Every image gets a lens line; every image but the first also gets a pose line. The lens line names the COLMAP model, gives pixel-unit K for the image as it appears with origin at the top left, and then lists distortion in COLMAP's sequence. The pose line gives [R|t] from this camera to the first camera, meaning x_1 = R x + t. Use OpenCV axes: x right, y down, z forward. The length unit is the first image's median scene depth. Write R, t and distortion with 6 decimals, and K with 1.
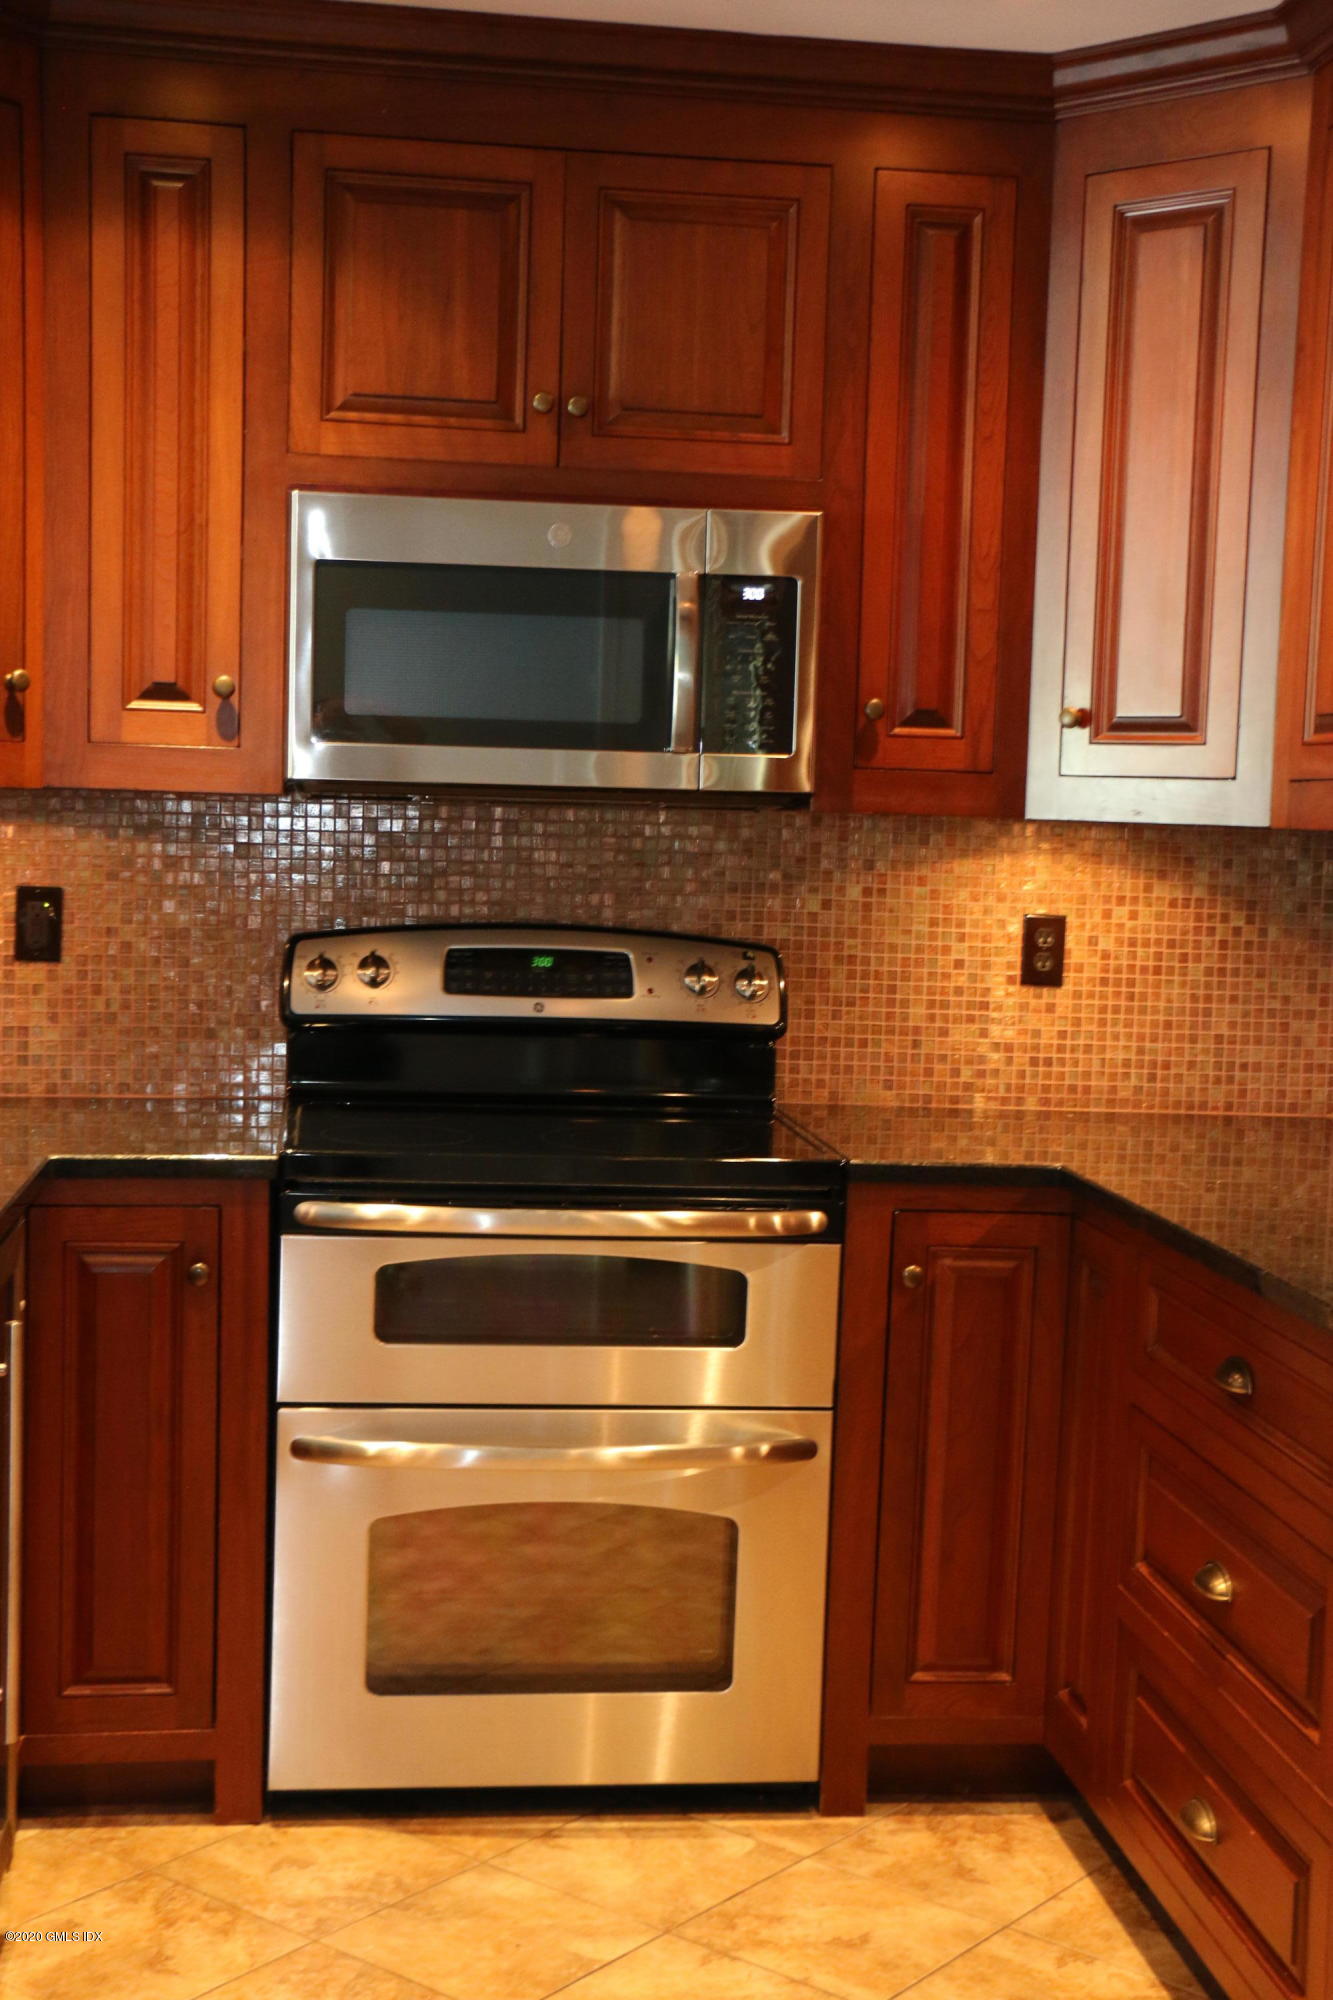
lens RADIAL K [[2545.7, 0, 666.5], [0, 2545.7, 1000.0], [0, 0, 1]] dist [-0.045528, 0.357106]
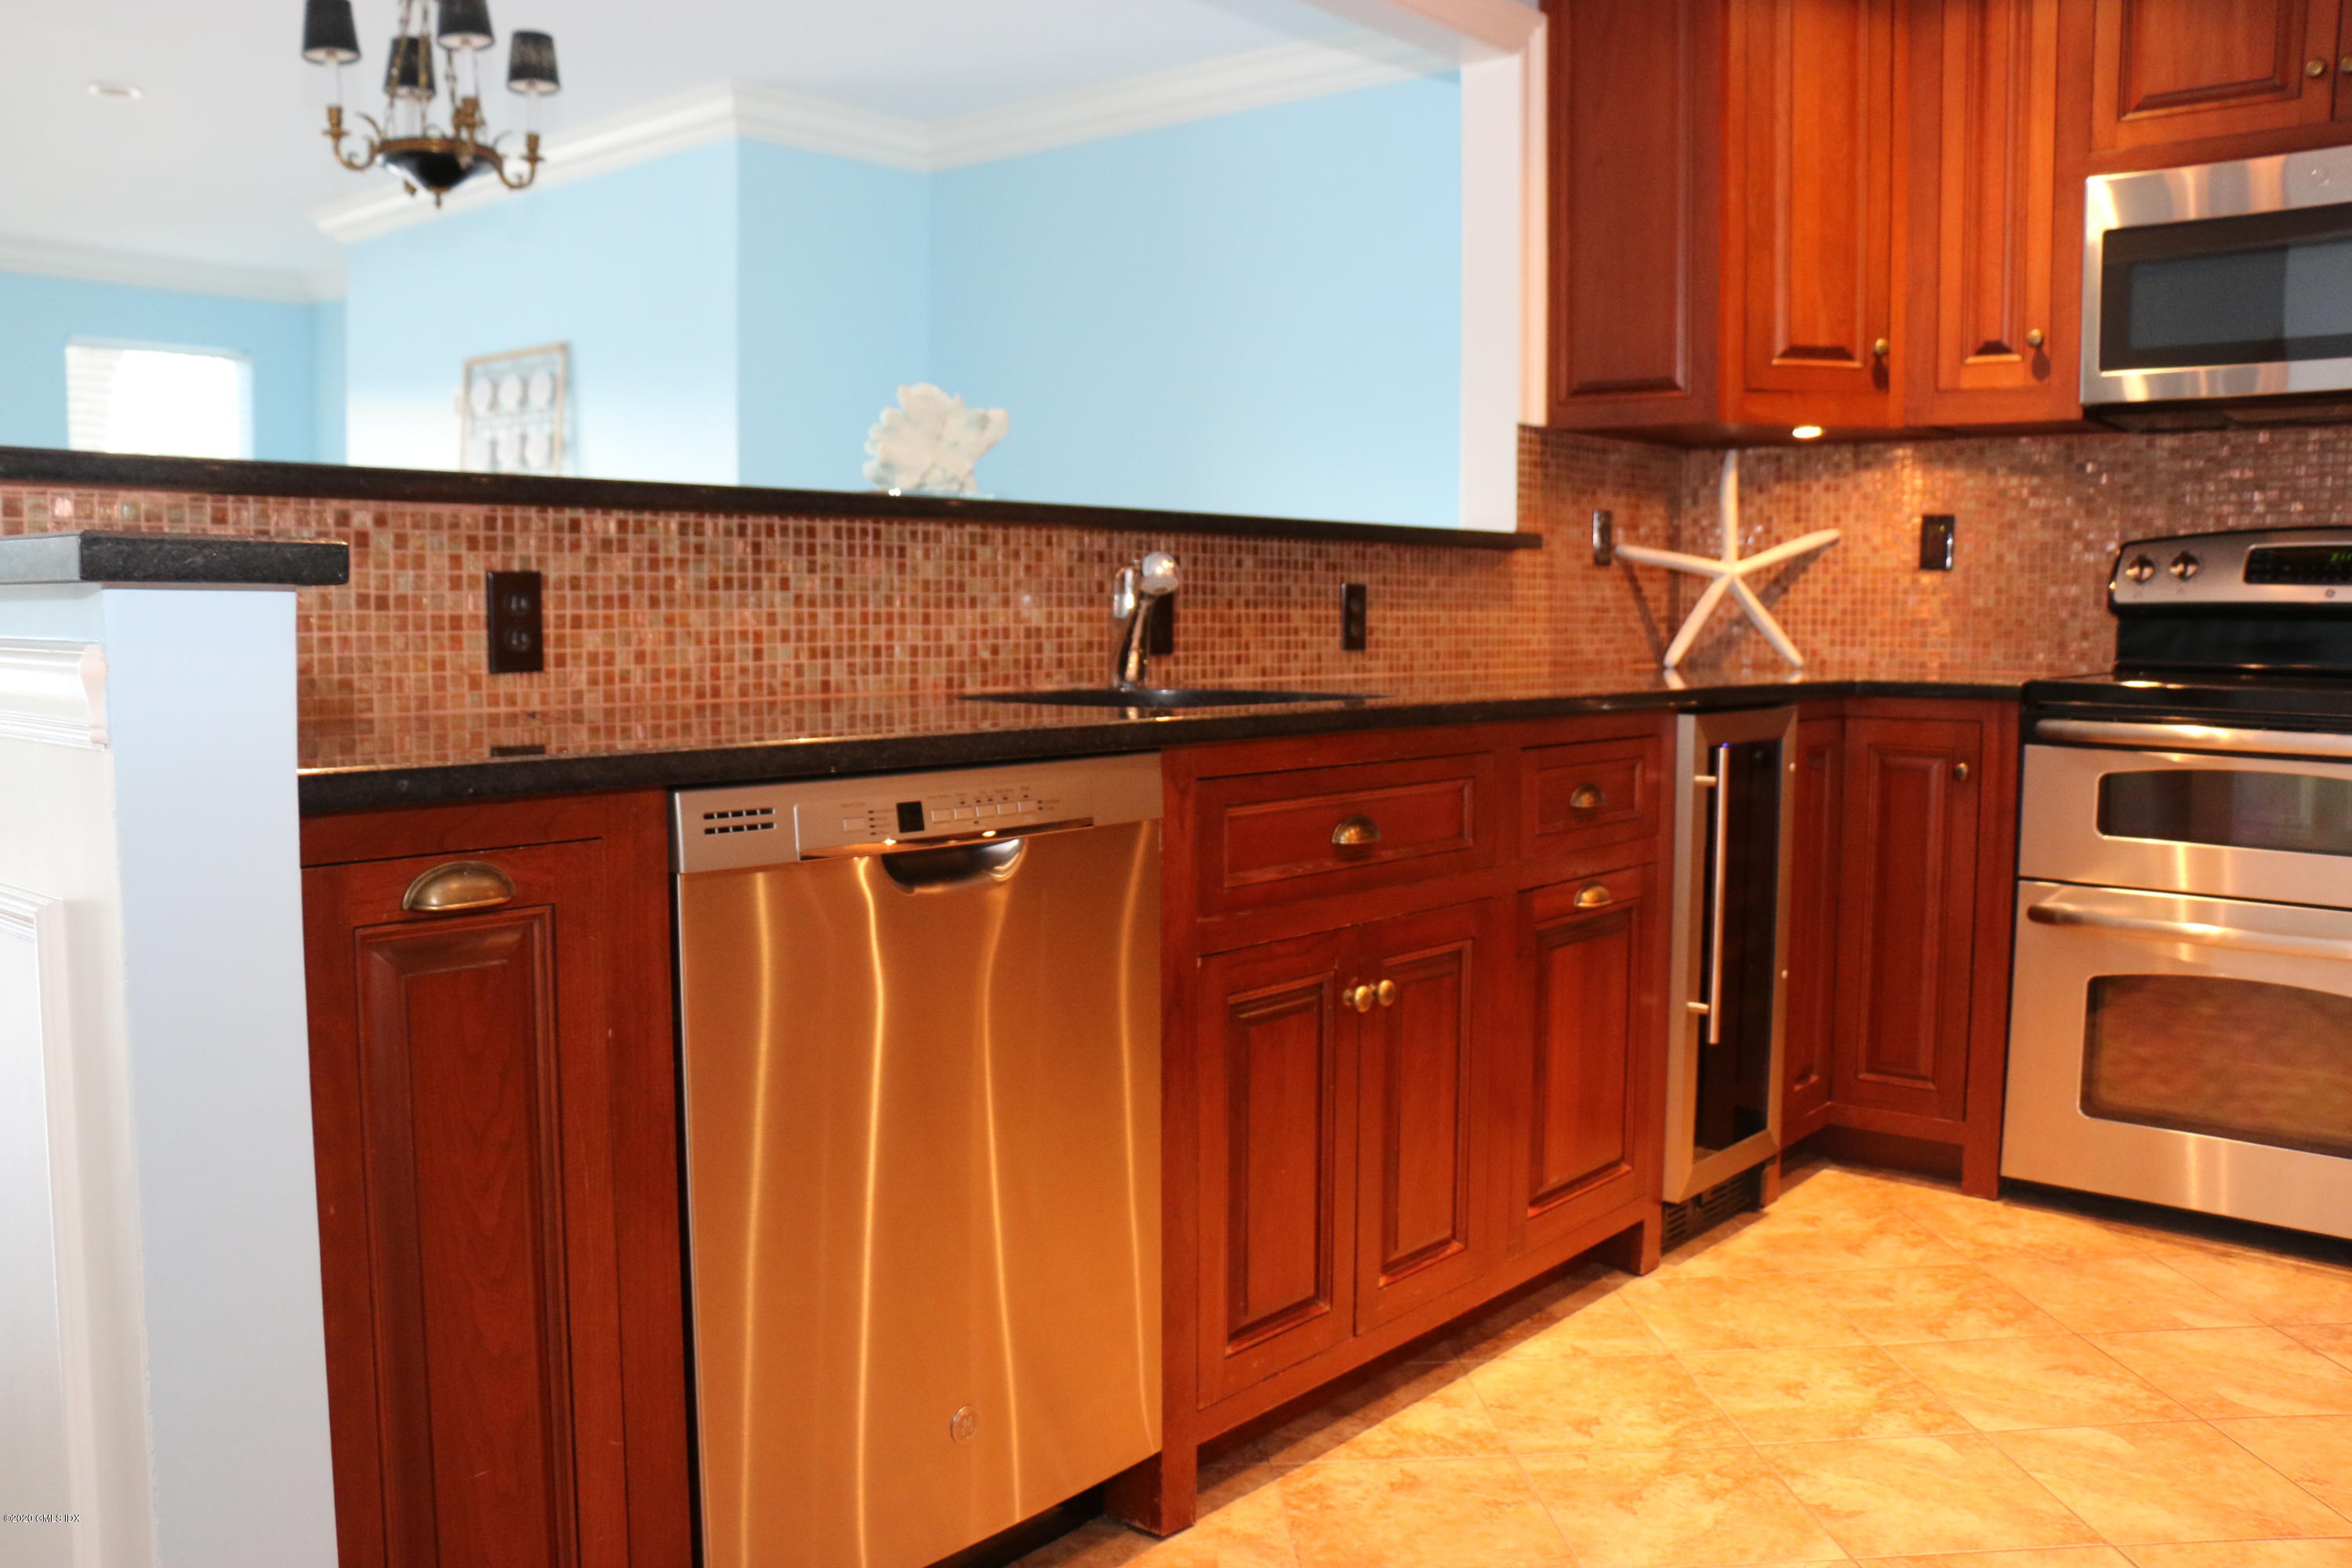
lens RADIAL K [[1954.6, 0, 1176.0], [0, 1954.6, 784.0], [0, 0, 1]] dist [-0.190358, 0.175585]
pose [[0.667520, 0.036317, -0.743706, 0.257077], [-0.038251, 0.999164, 0.014458, 0.107482], [0.743609, 0.018796, 0.668351, 0.038546]]
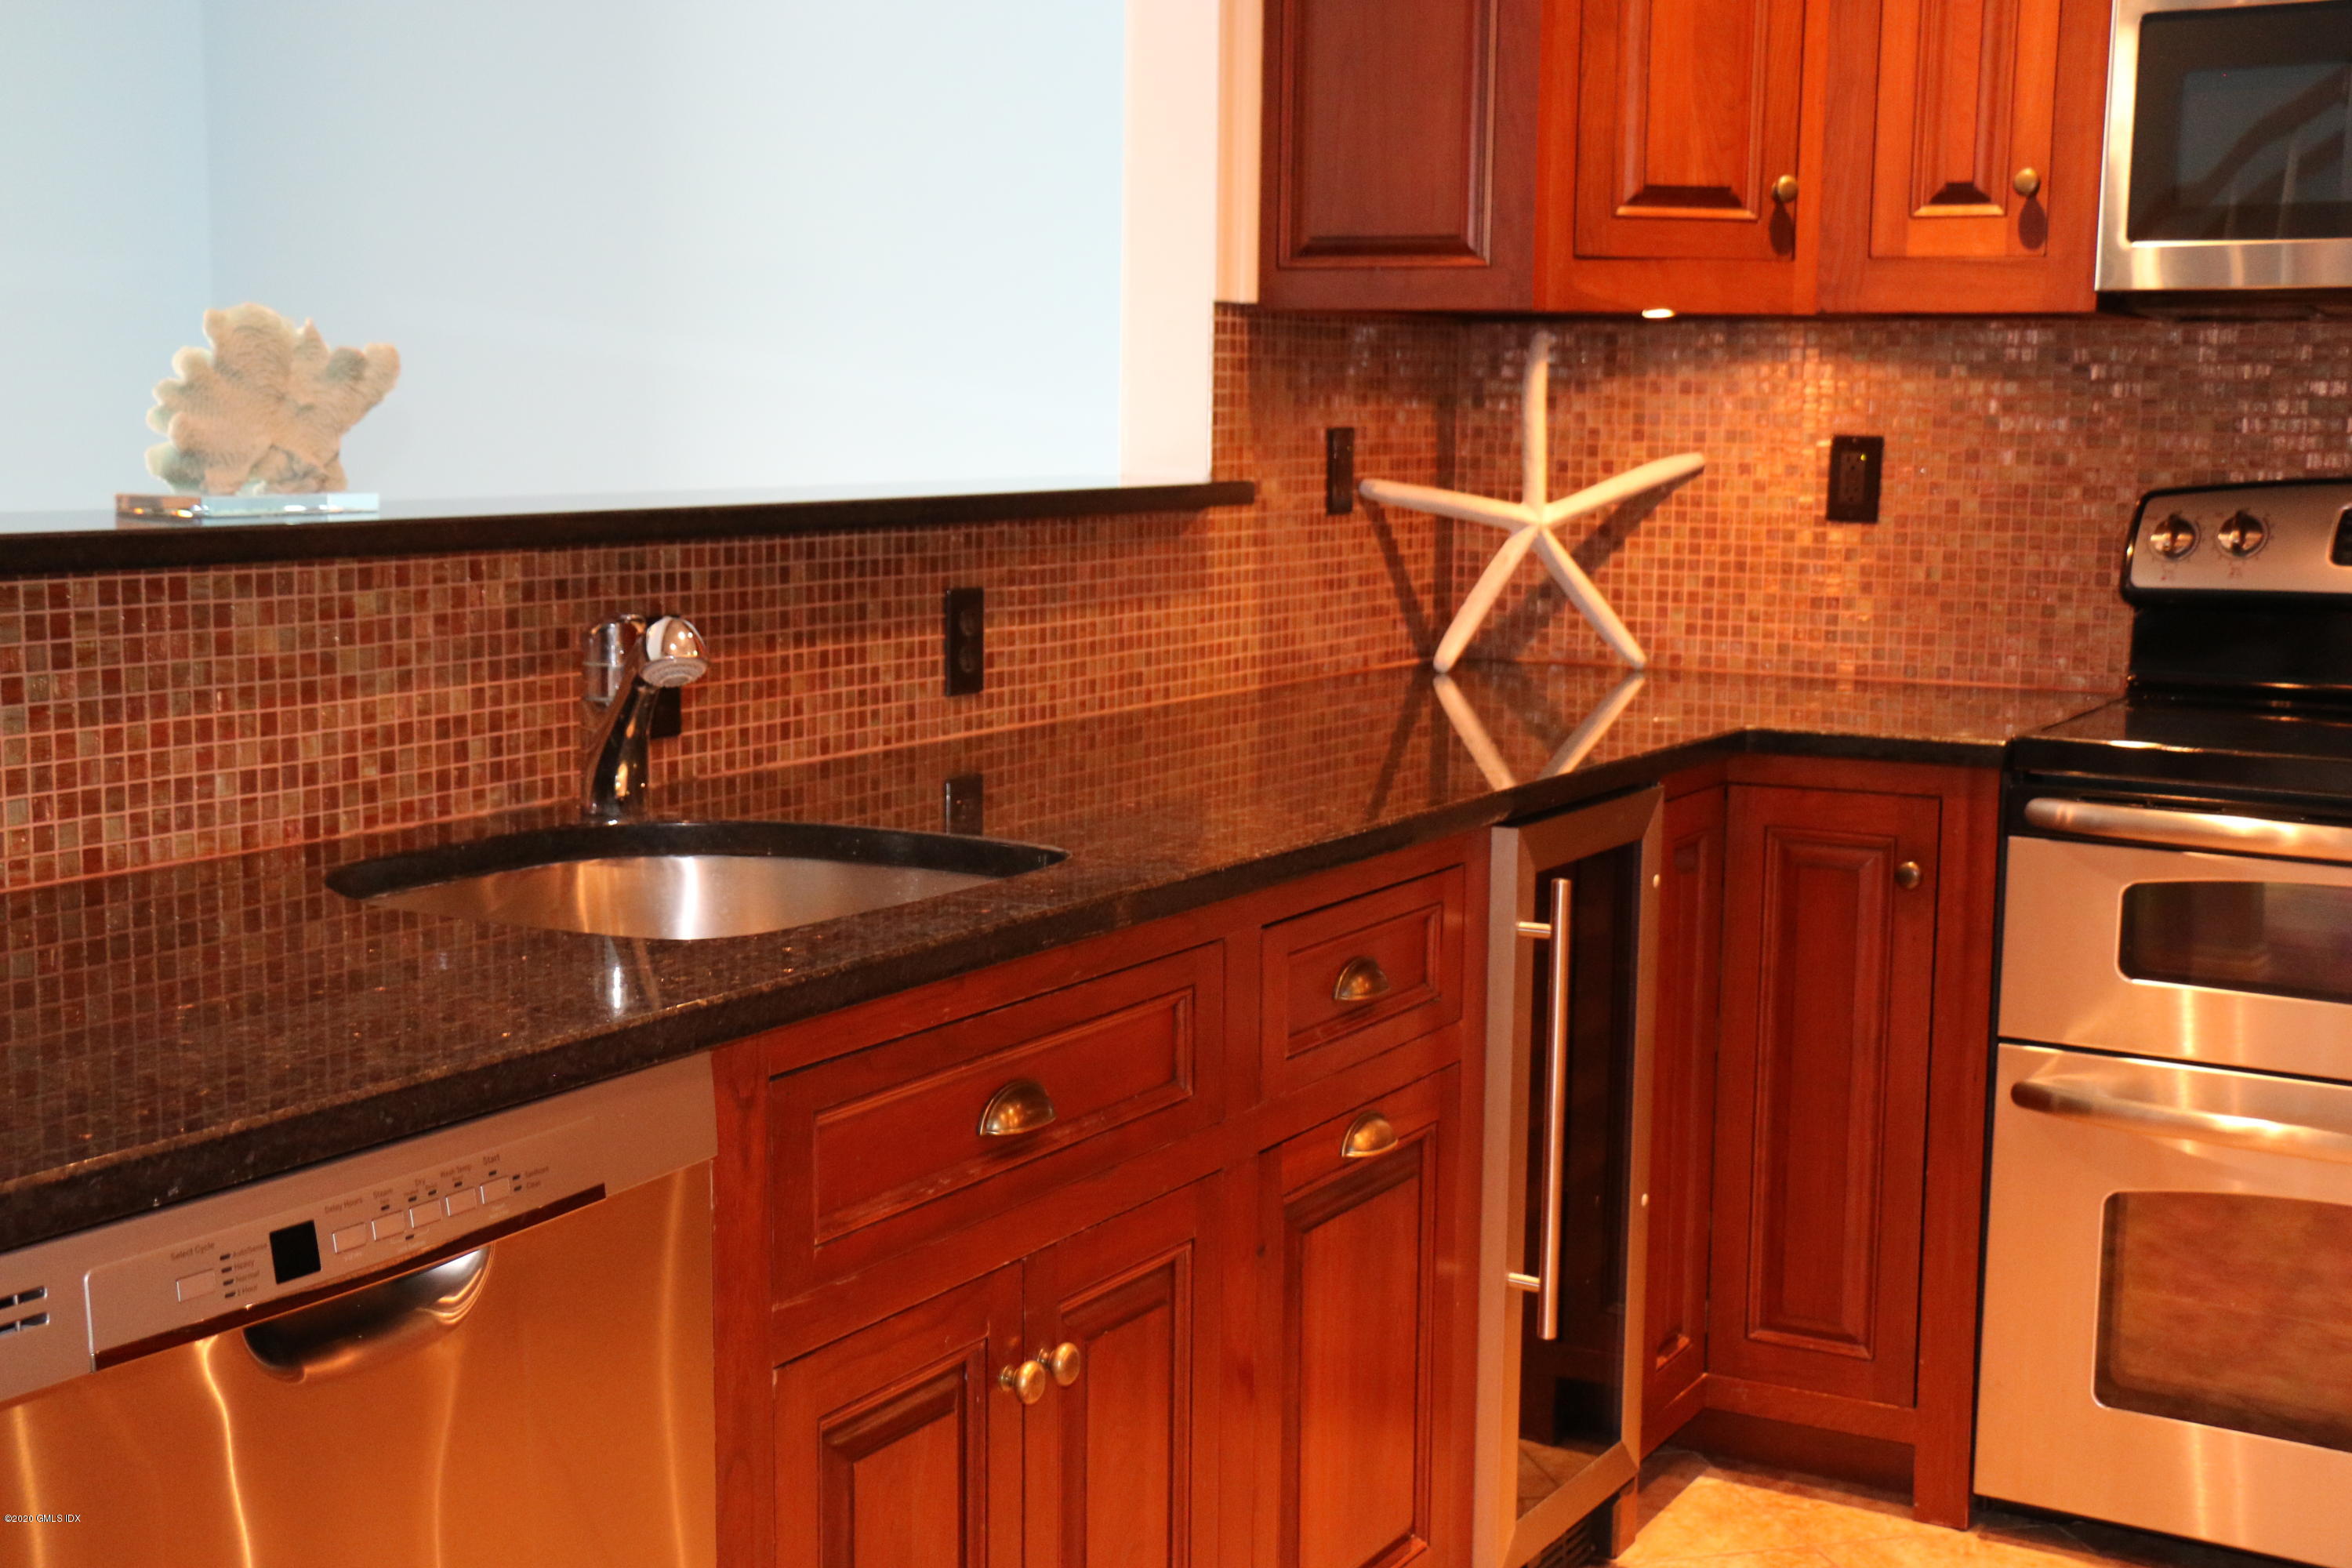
lens RADIAL K [[2993.7, 0, 1176.0], [0, 2993.7, 784.0], [0, 0, 1]] dist [-0.045528, 0.357106]
pose [[0.797330, 0.058083, -0.600742, 0.204349], [-0.033414, 0.998080, 0.052151, 0.031140], [0.602617, -0.021508, 0.797740, 0.050702]]
